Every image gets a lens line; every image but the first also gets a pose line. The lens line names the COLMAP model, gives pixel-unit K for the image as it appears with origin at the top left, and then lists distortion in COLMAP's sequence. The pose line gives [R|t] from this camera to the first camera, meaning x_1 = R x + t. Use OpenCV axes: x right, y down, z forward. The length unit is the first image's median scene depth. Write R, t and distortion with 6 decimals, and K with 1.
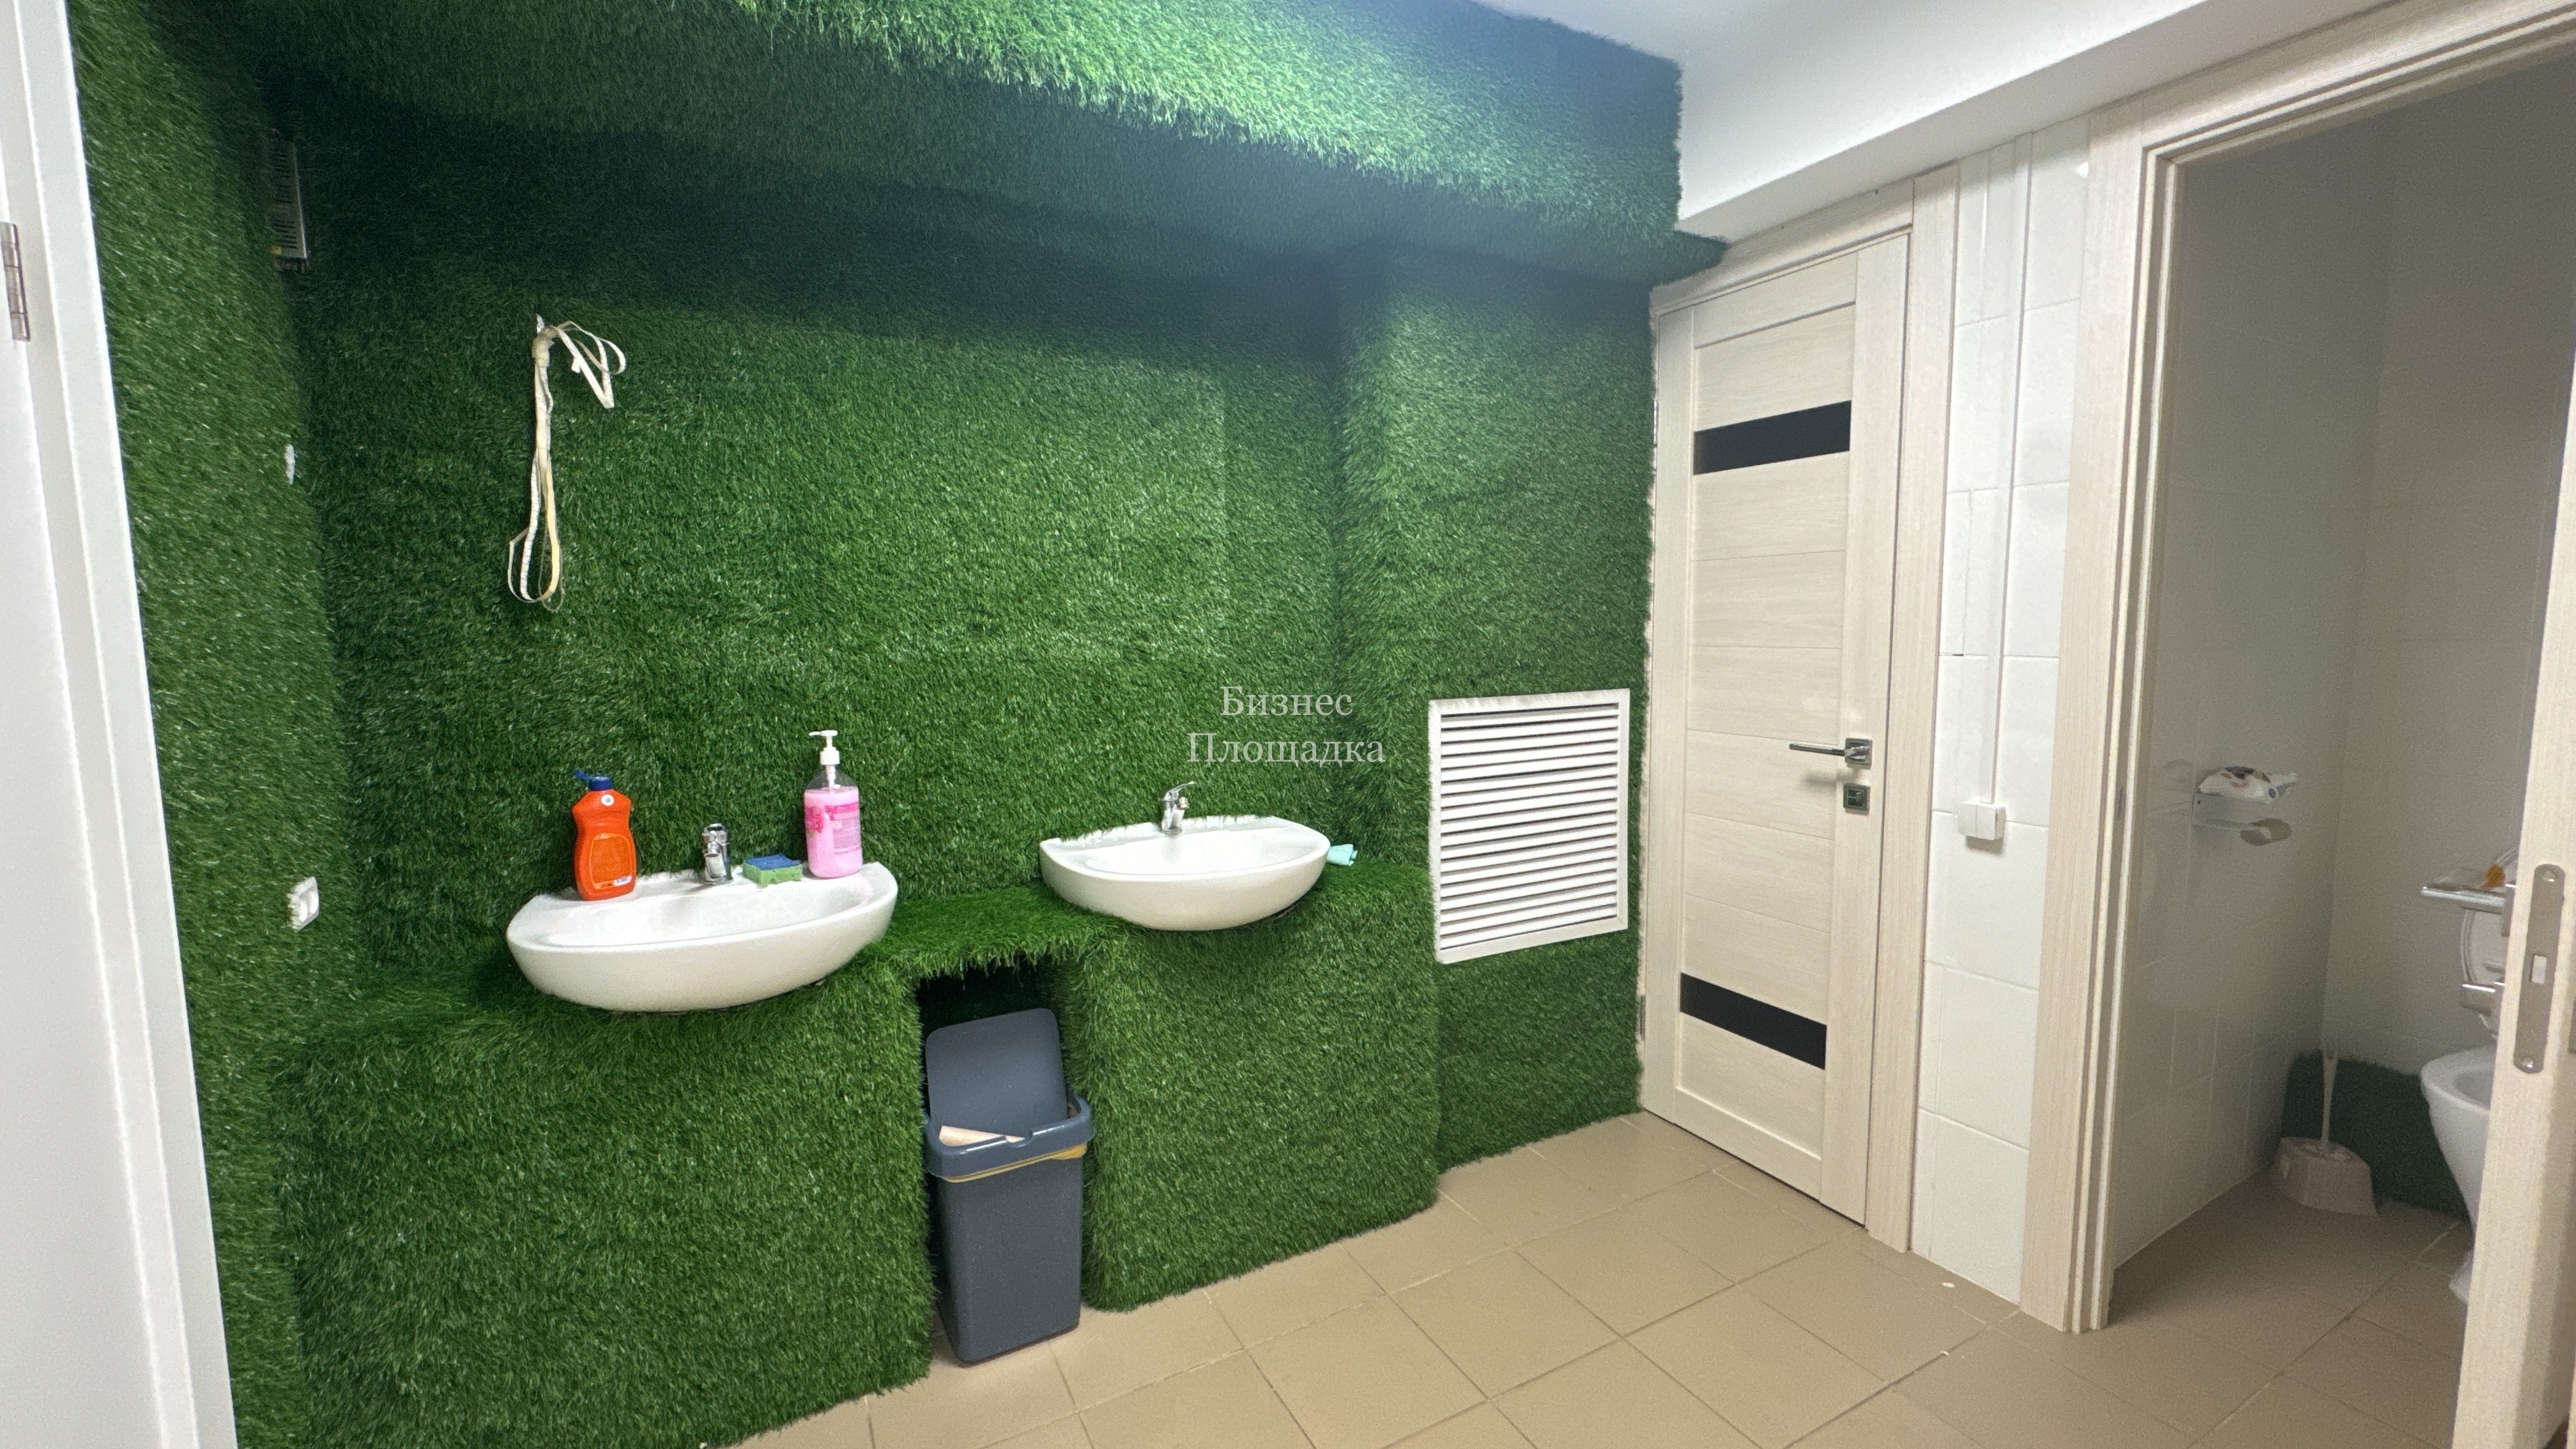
lens RADIAL K [[1033.3, 0, 1288.0], [0, 1033.3, 724.5], [0, 0, 1]] dist [0.000230, 0.000051]
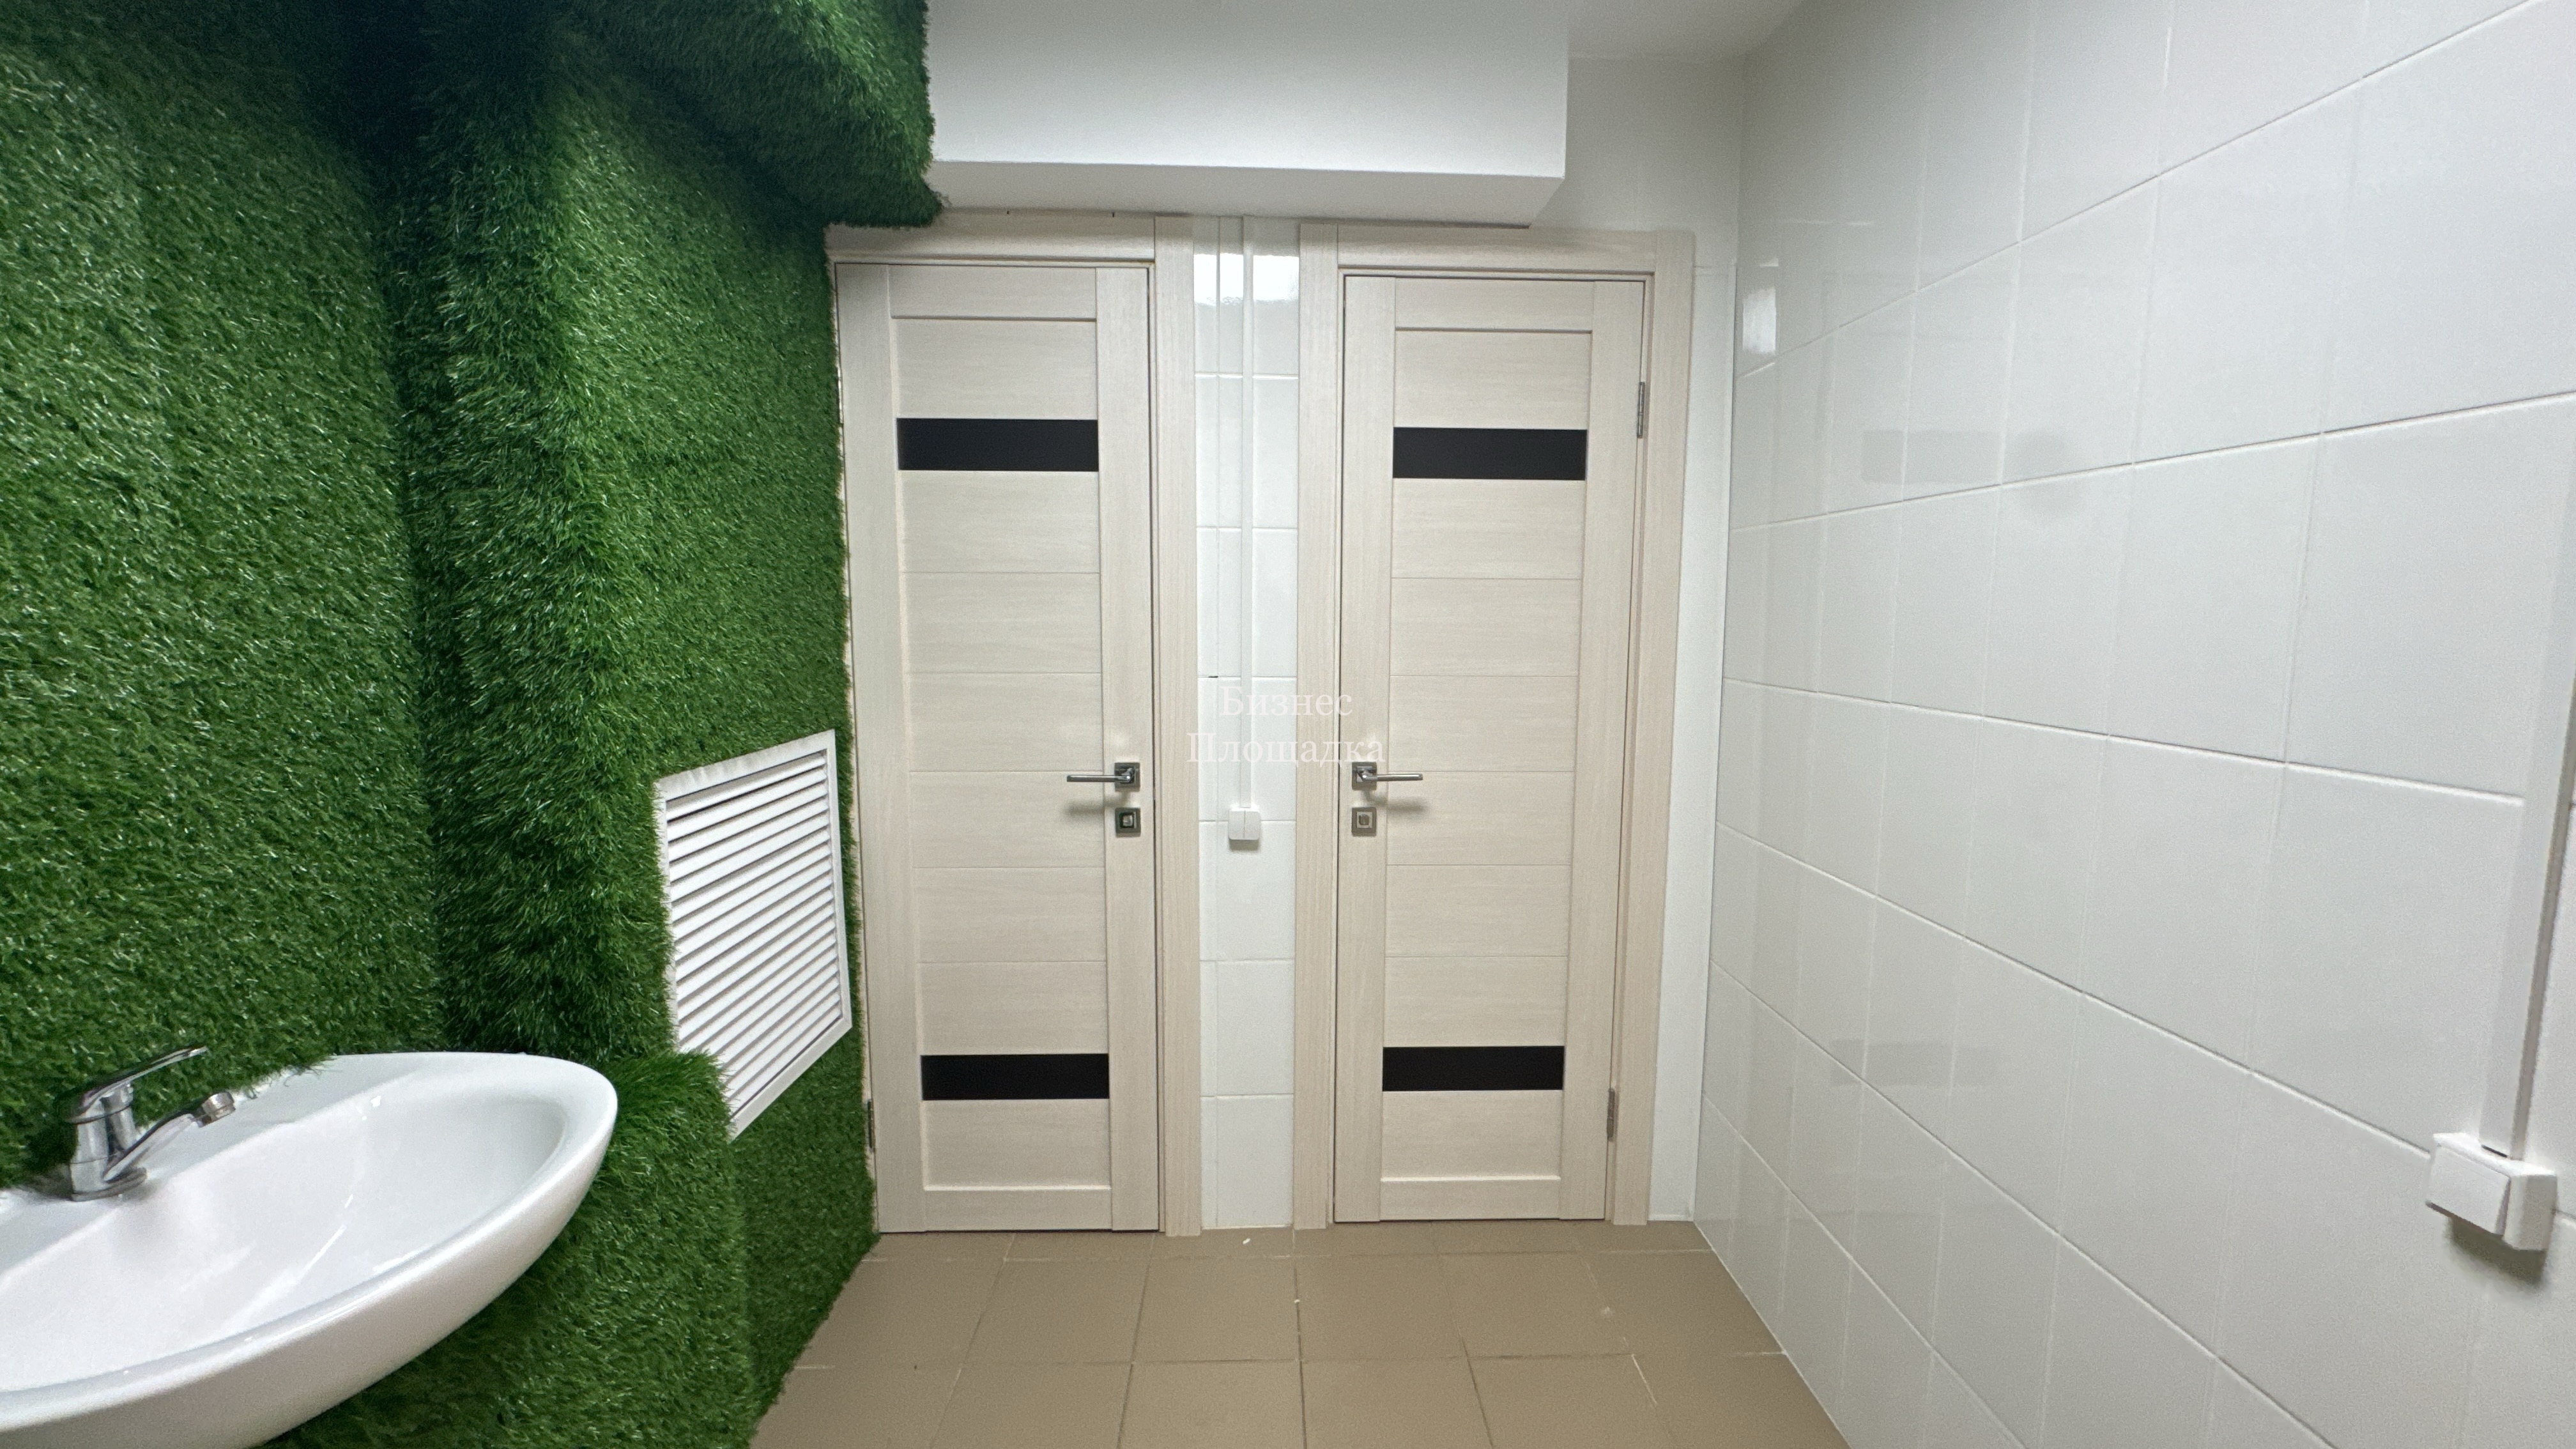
lens RADIAL K [[1033.3, 0, 1288.0], [0, 1033.3, 724.5], [0, 0, 1]] dist [0.000230, 0.000051]
pose [[0.444904, -0.087040, 0.891339, -0.249181], [0.080795, 0.995108, 0.056845, -0.062491], [-0.891927, 0.046725, 0.449760, 0.378576]]
